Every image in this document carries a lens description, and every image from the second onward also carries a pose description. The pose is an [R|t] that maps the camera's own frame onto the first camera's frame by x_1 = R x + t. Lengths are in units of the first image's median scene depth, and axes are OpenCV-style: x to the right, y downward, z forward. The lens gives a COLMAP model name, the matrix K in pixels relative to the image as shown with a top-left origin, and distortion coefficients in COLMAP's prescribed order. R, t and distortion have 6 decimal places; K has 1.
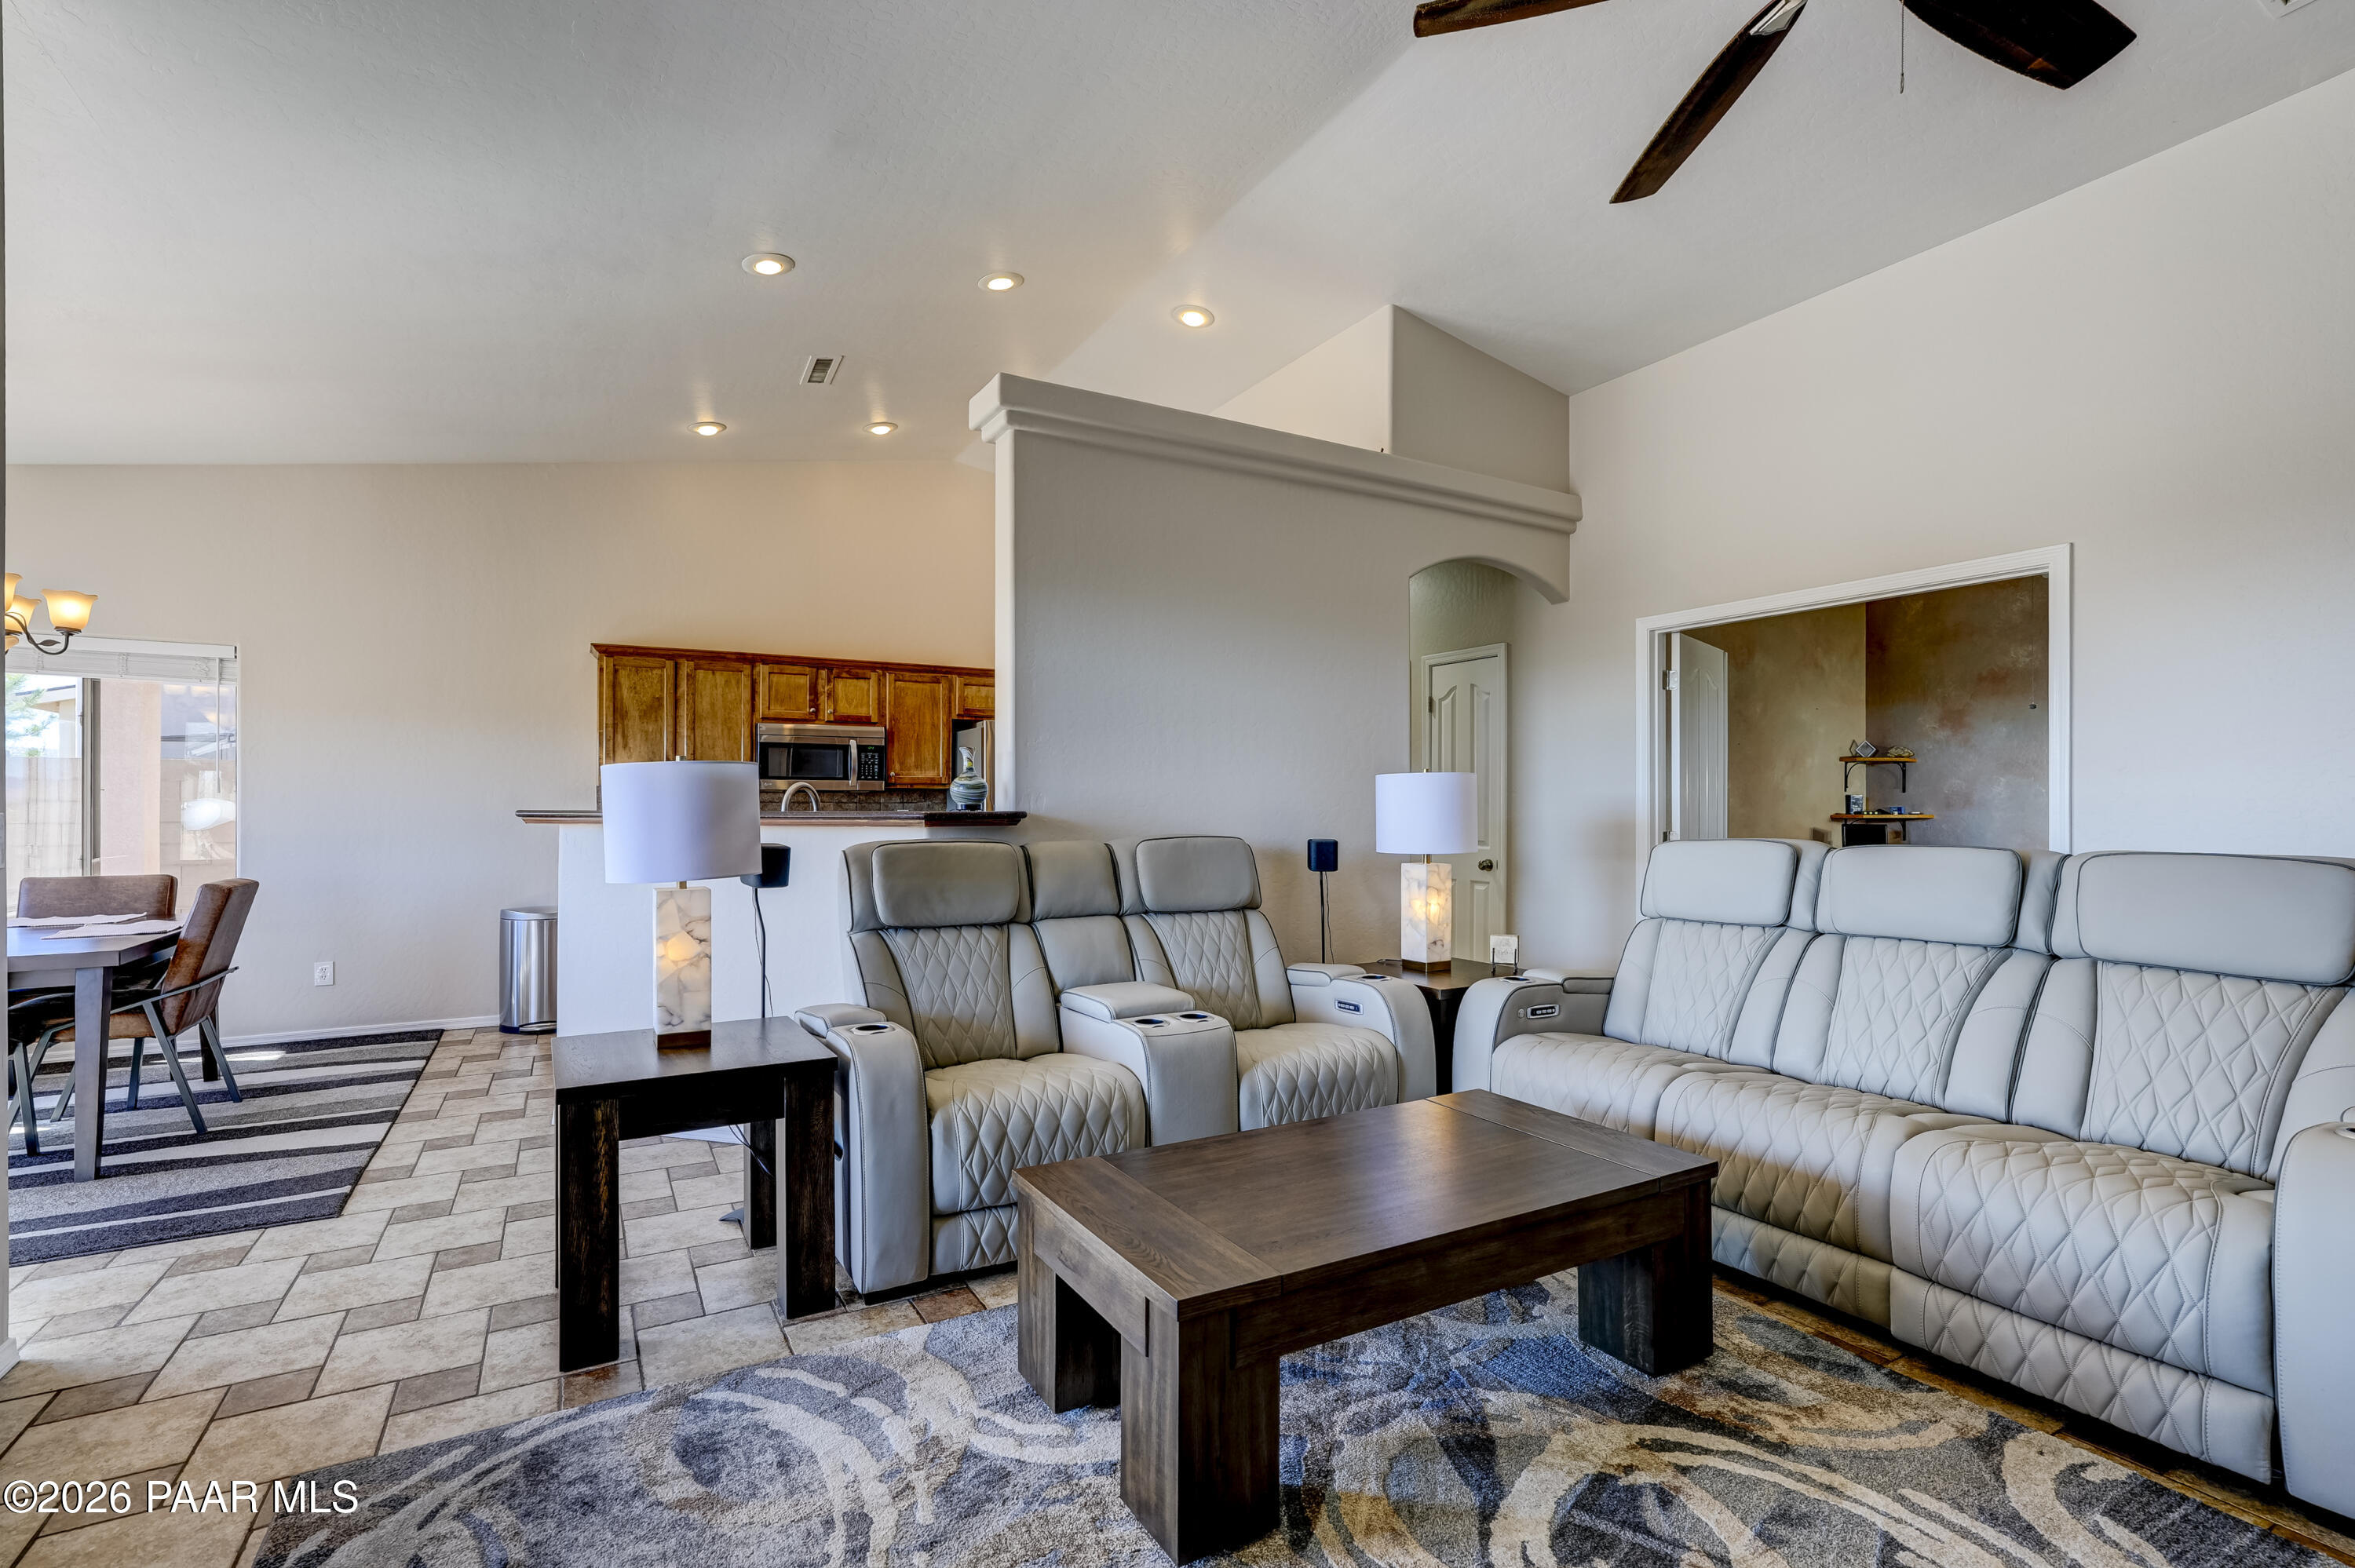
lens RADIAL K [[1066.1, 0, 1176.1], [0, 1066.1, 793.1], [0, 0, 1]] dist [-0.002856, -0.000092]
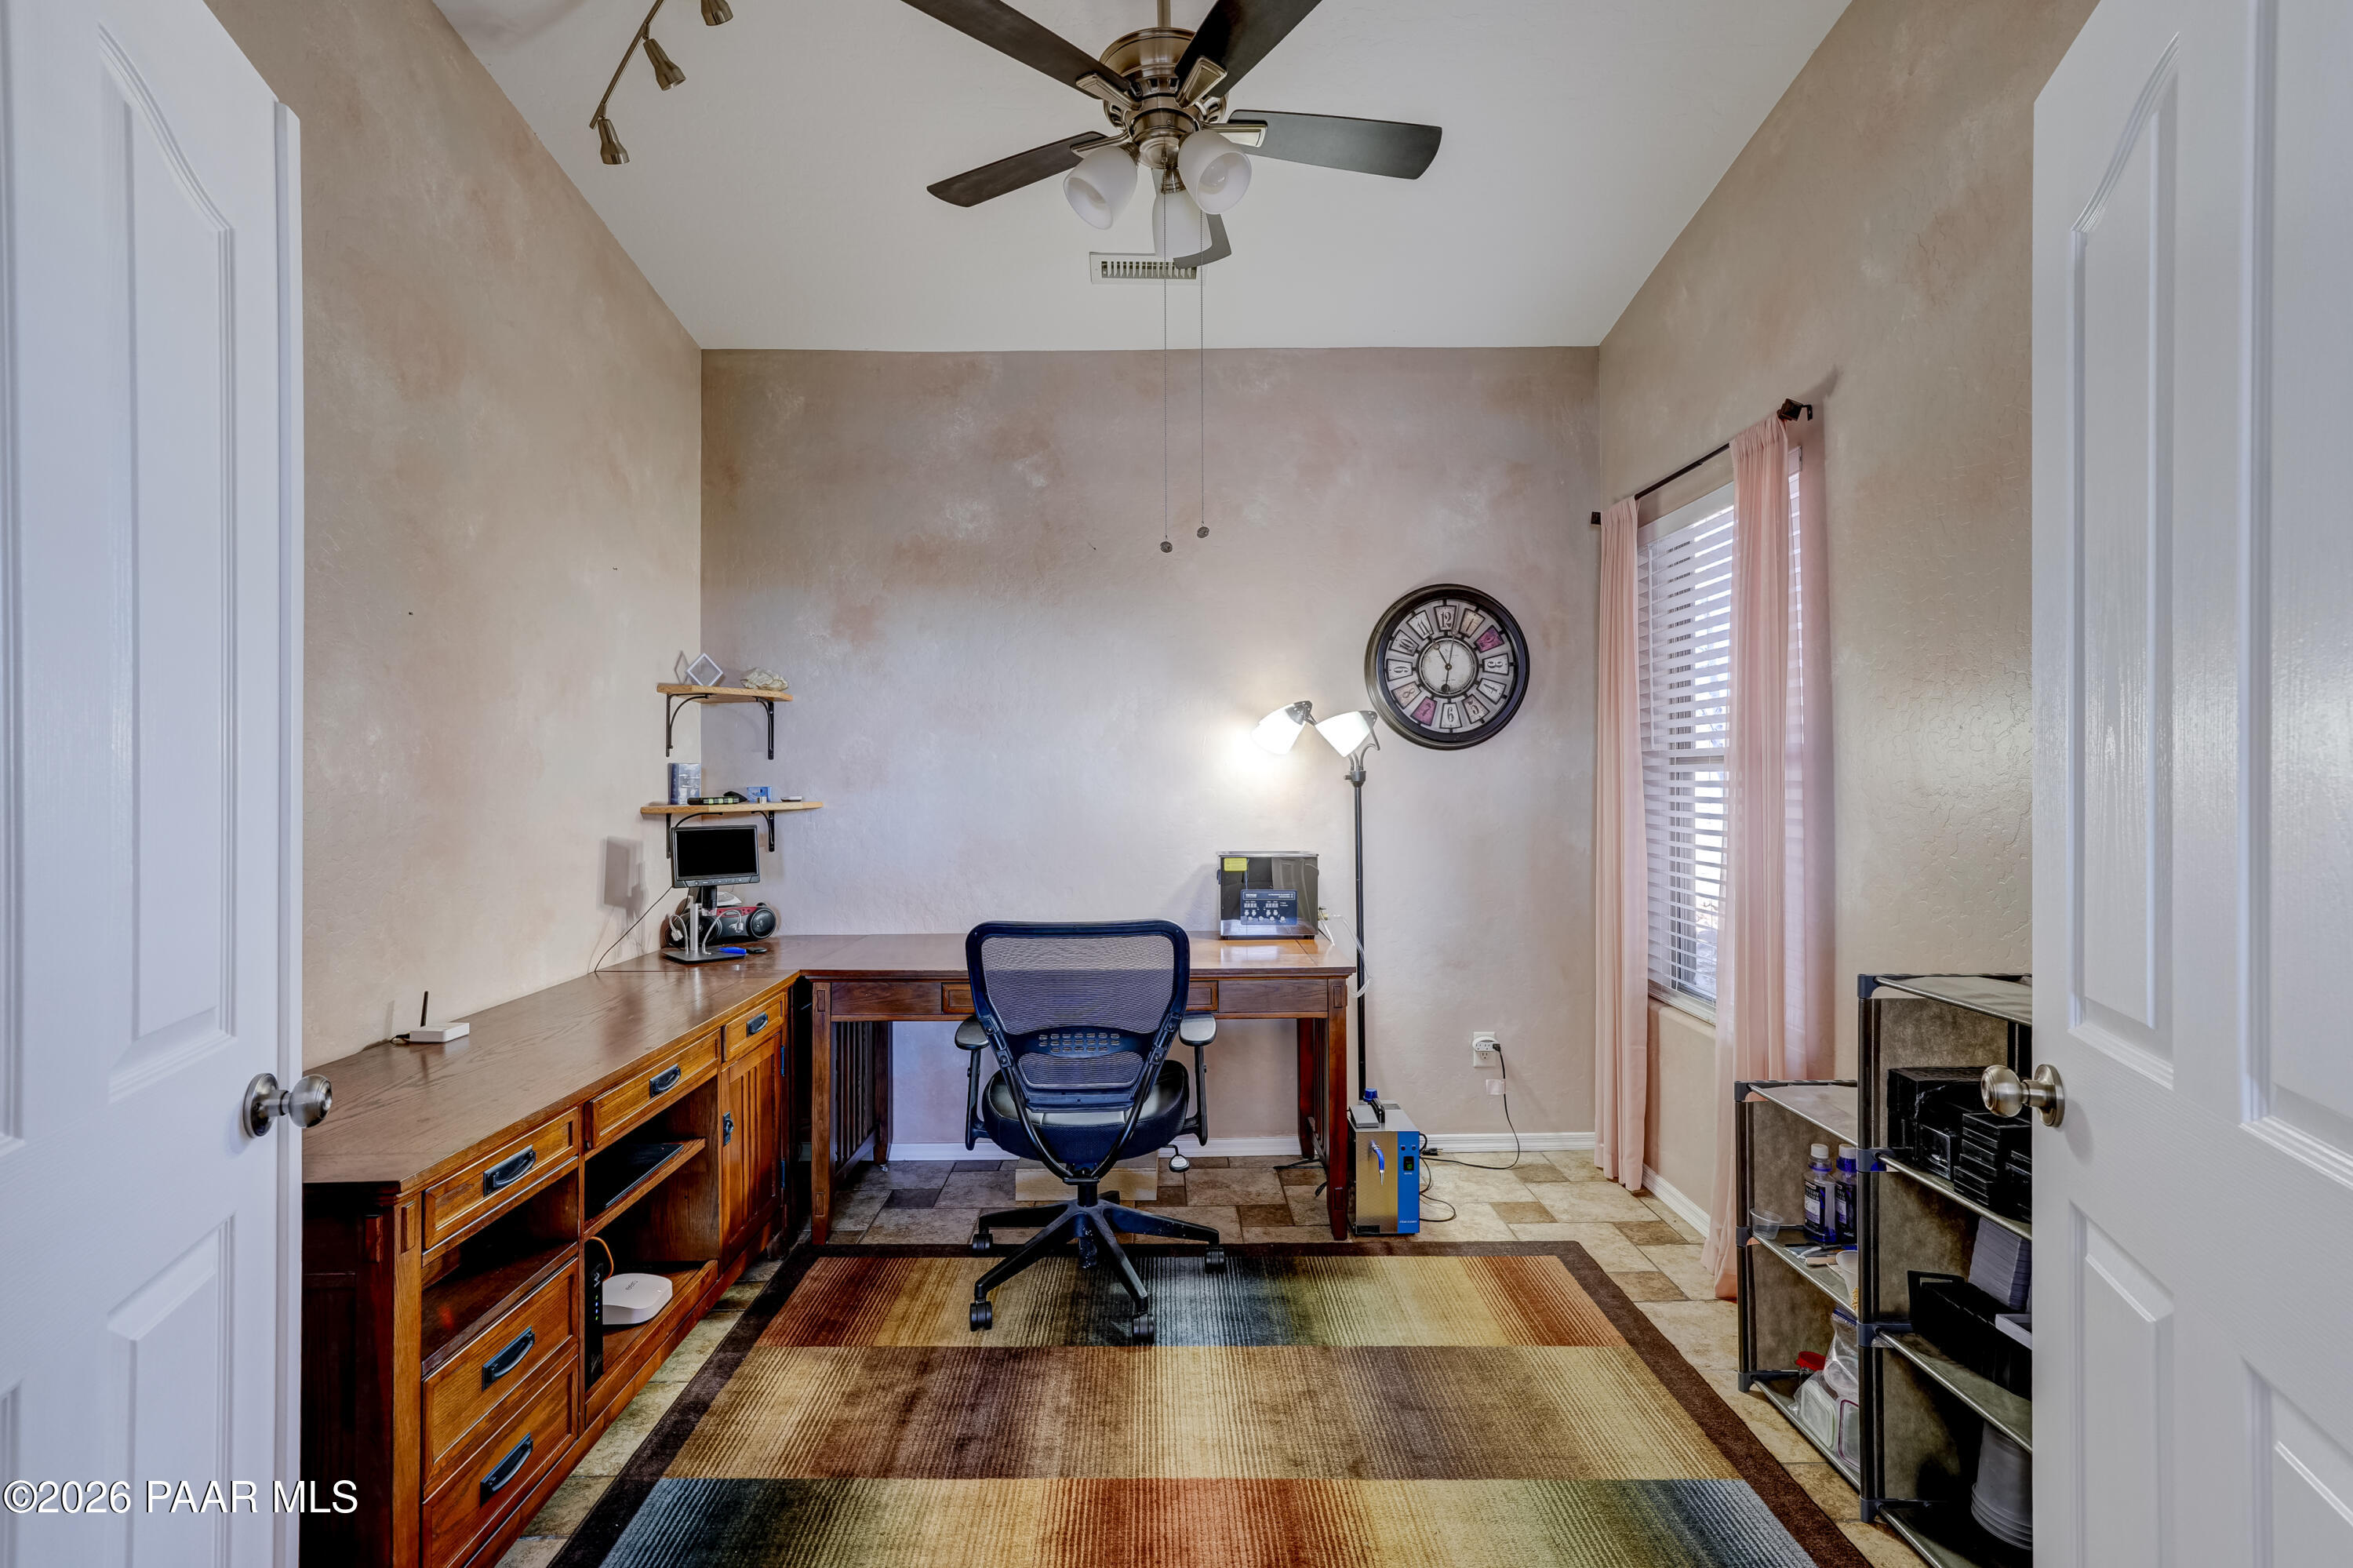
lens RADIAL K [[1065.4, 0, 1176.9], [0, 1065.4, 760.2], [0, 0, 1]] dist [-0.002856, -0.000092]
pose [[0.480330, -0.001666, 0.877086, 0.346304], [-0.003271, 0.999988, 0.003690, -0.002493], [-0.877082, -0.004642, 0.480319, 0.618198]]
